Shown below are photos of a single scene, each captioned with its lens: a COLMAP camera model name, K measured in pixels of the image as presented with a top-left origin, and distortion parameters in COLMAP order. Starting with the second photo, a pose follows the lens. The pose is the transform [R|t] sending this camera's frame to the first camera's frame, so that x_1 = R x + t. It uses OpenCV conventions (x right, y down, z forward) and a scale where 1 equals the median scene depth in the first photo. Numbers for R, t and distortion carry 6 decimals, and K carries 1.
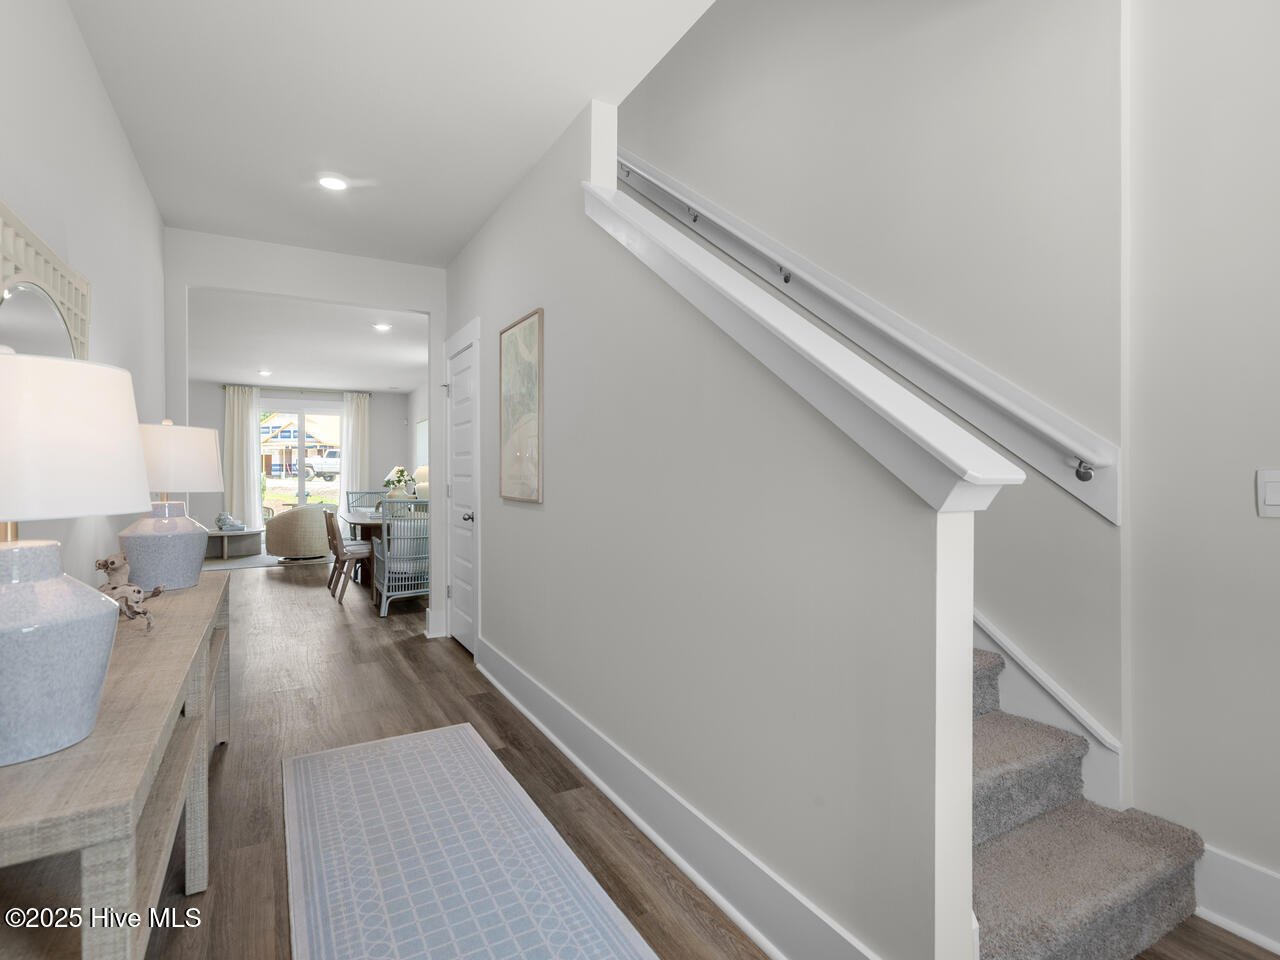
lens RADIAL K [[652.4, 0, 645.9], [0, 652.4, 473.7], [0, 0, 1]] dist [-0.000515, -0.003100]
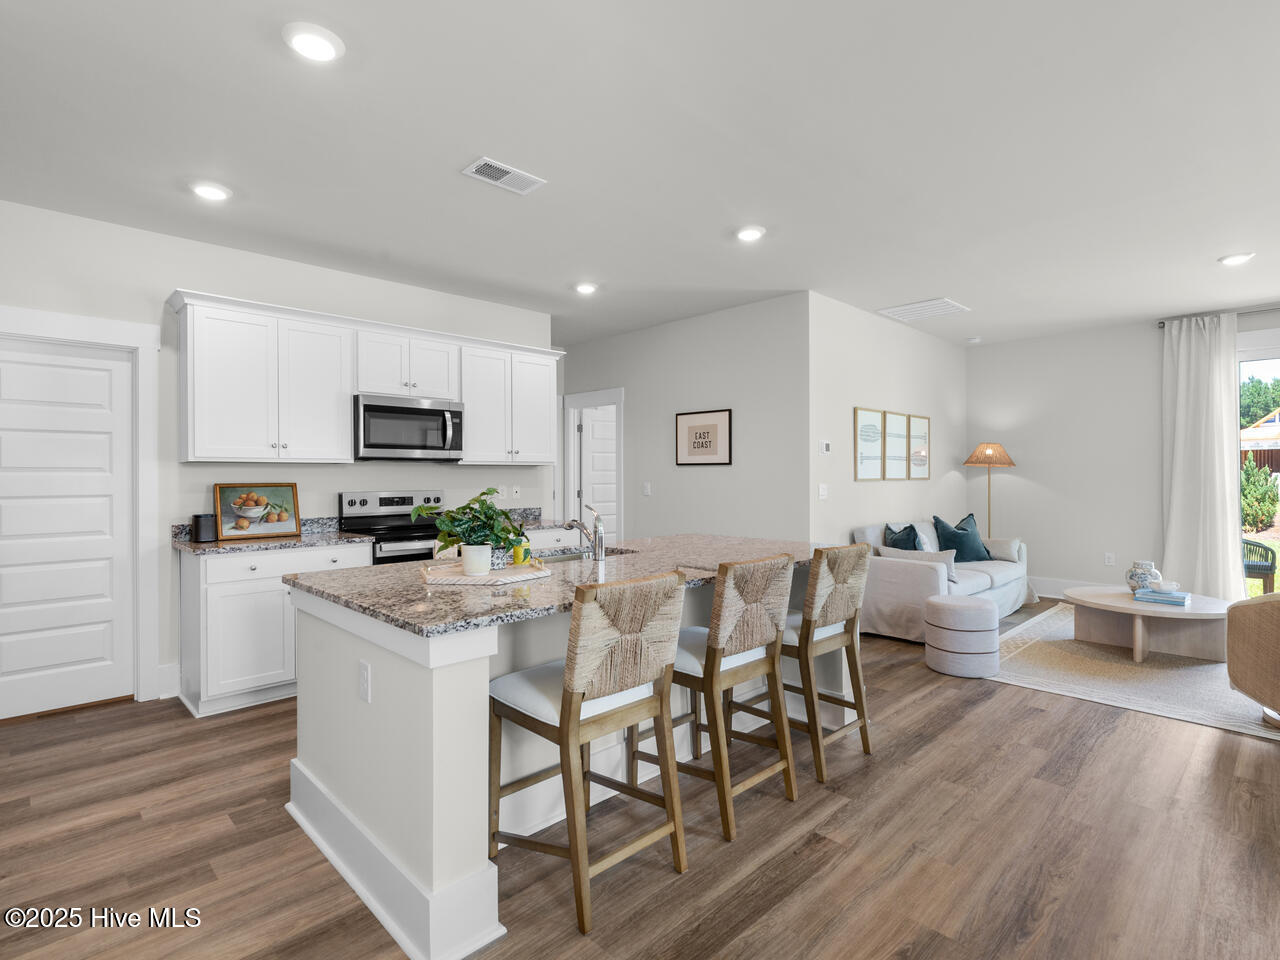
lens RADIAL K [[652.4, 0, 646.8], [0, 652.4, 477.3], [0, 0, 1]] dist [-0.000515, -0.003100]
pose [[0.261634, 0.007262, -0.965140, -0.257566], [0.000837, 0.999970, 0.007752, -0.010111], [0.965167, -0.002836, 0.261620, 0.490406]]
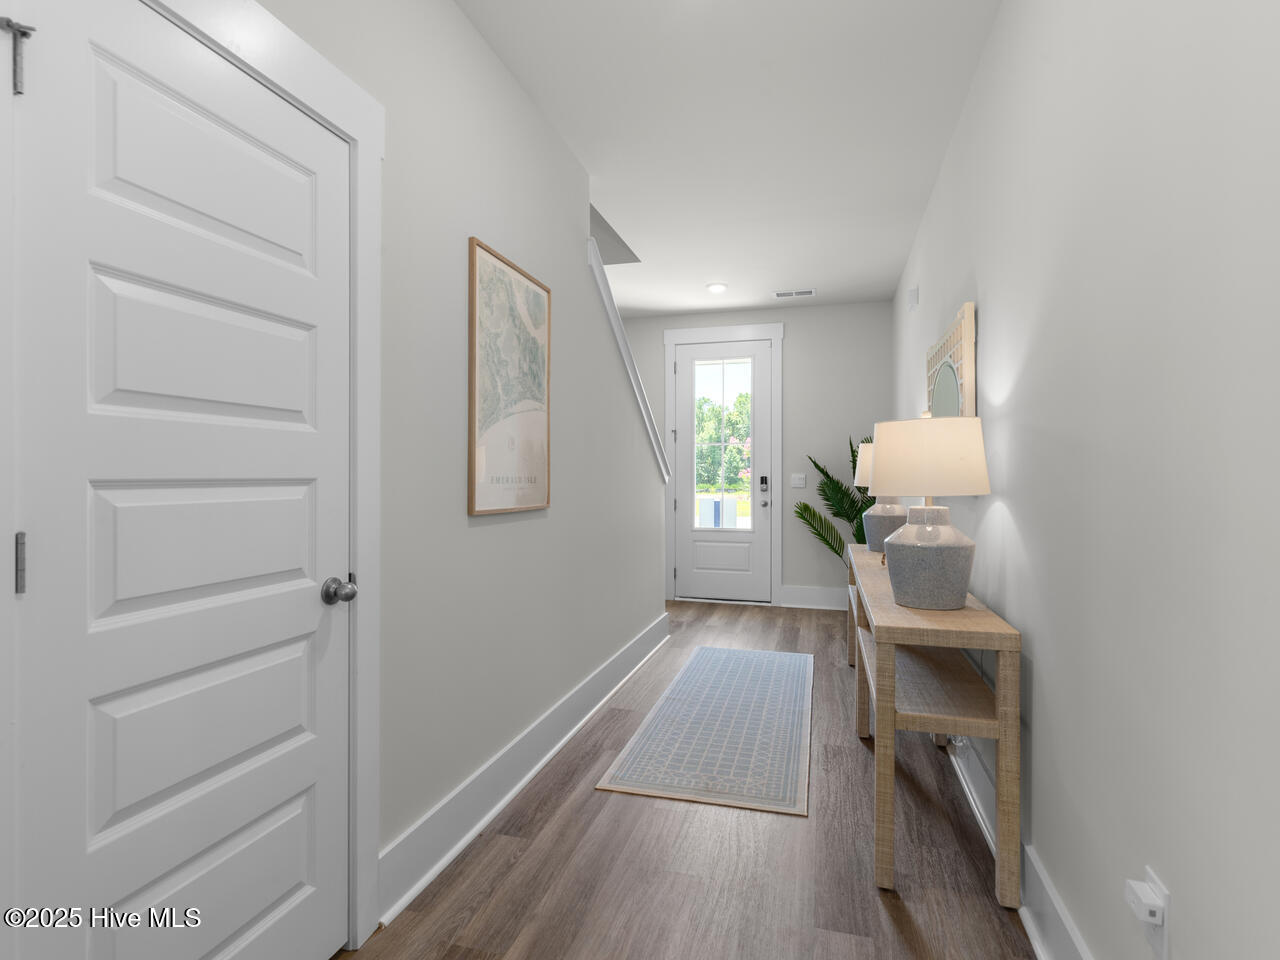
lens RADIAL K [[652.4, 0, 640.0], [0, 652.4, 478.7], [0, 0, 1]] dist [-0.000515, -0.003100]
pose [[-0.699606, -0.005304, 0.714509, -0.965641], [0.000238, 0.999971, 0.007657, -0.002615], [-0.714528, 0.005527, -0.699585, 1.668602]]
